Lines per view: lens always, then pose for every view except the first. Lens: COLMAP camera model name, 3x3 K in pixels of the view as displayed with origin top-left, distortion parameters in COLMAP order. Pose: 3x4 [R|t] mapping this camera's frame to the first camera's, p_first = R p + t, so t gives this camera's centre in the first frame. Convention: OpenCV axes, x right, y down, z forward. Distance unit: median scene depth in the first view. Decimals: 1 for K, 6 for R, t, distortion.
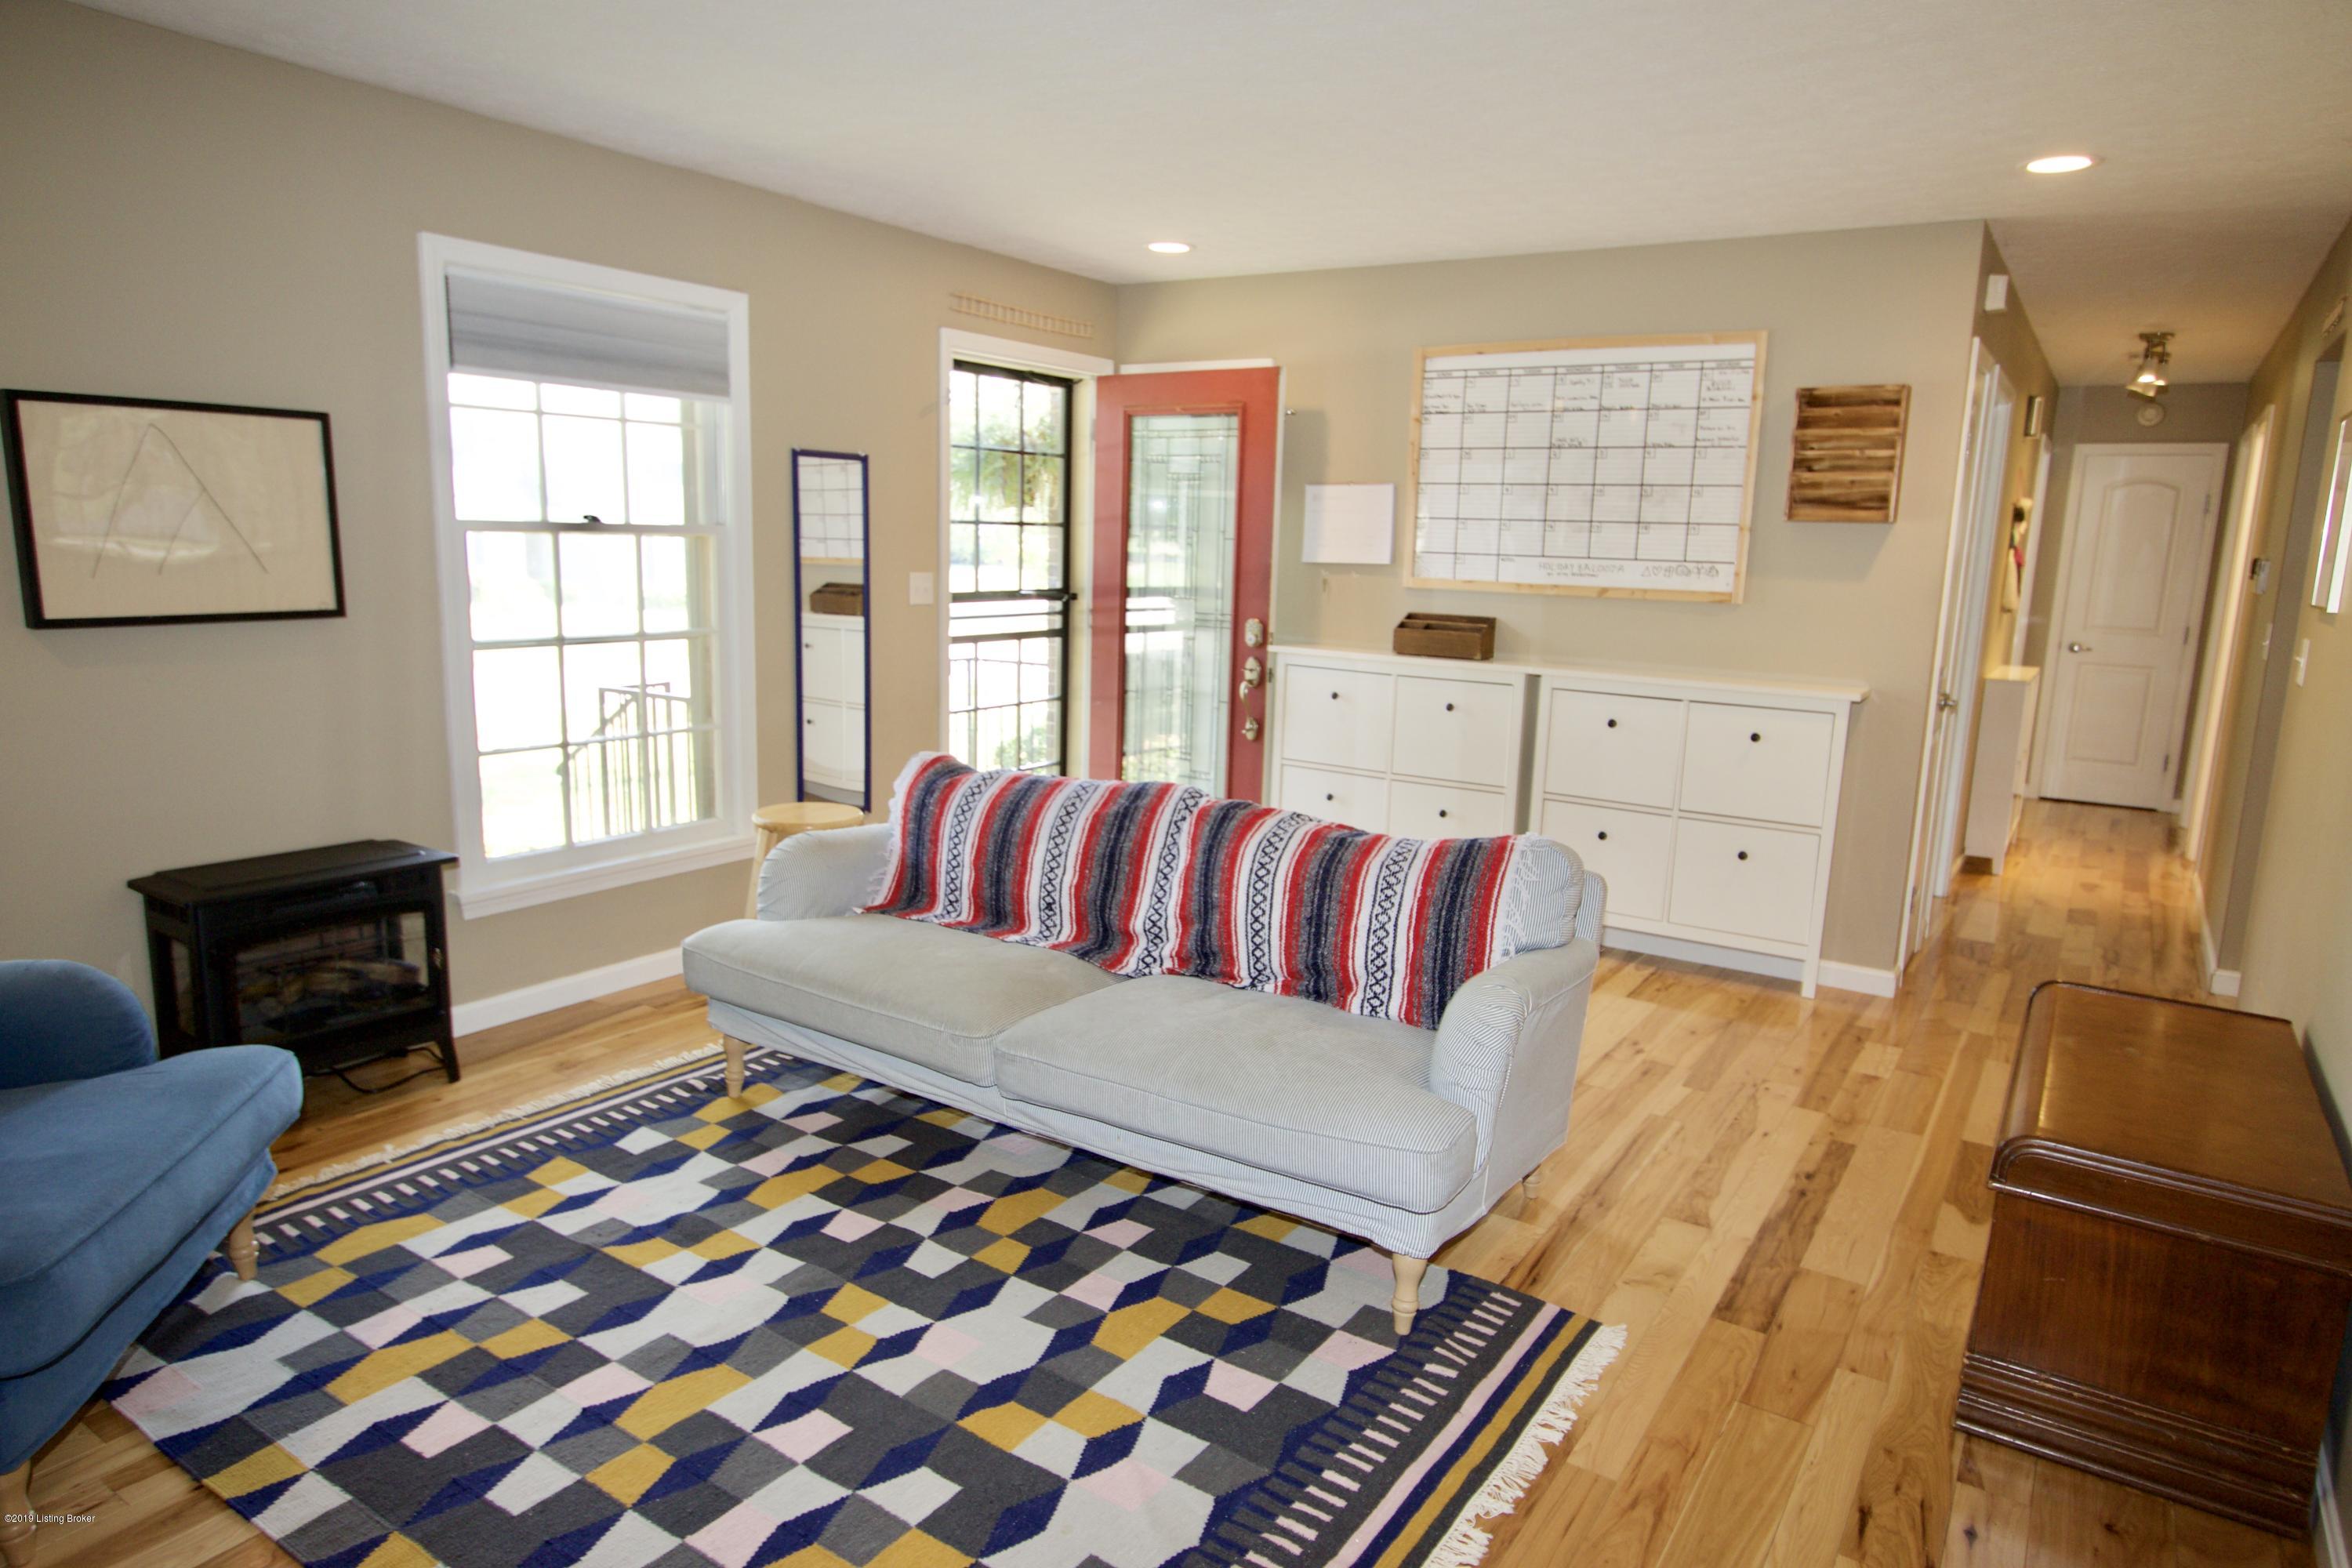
lens RADIAL K [[1436.1, 0, 1173.8], [0, 1436.1, 804.1], [0, 0, 1]] dist [-0.015258, 0.001705]
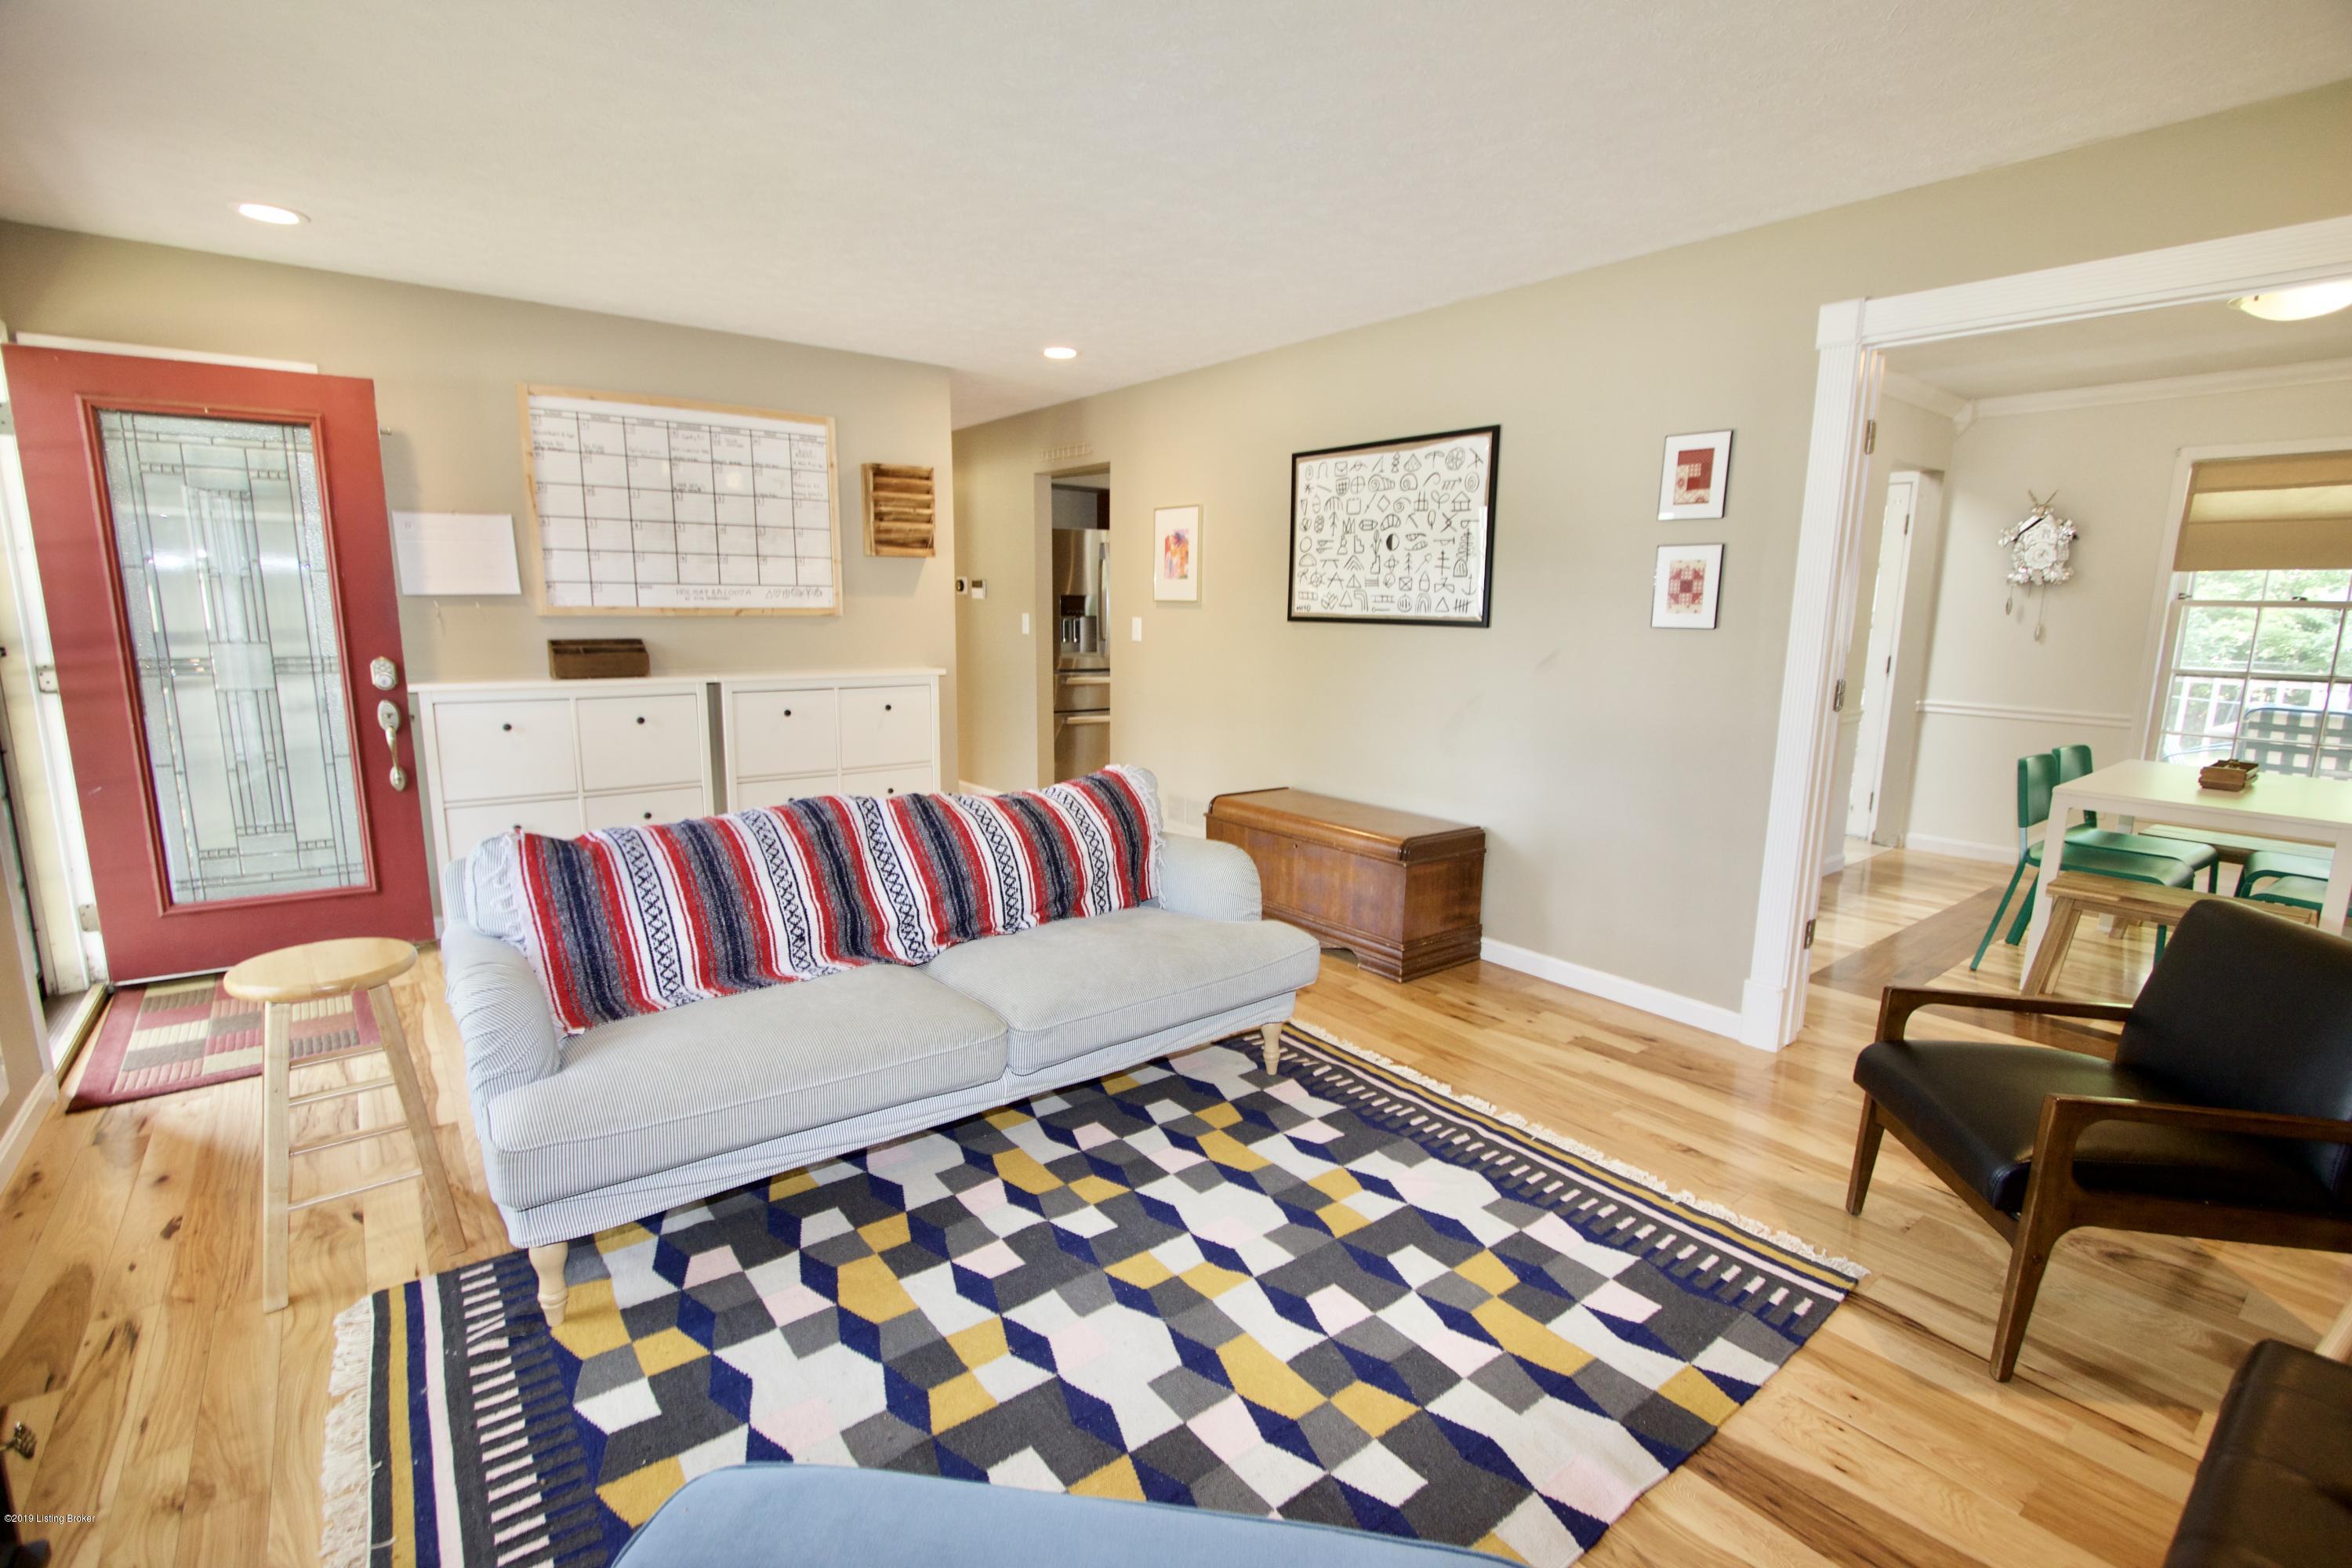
lens RADIAL K [[1076.0, 0, 1182.5], [0, 1076.0, 792.2], [0, 0, 1]] dist [-0.011397, -0.000327]
pose [[0.314945, -0.191350, 0.929621, -0.664680], [0.172858, 0.974649, 0.142056, -0.085134], [-0.933236, 0.115952, 0.340037, 0.479473]]
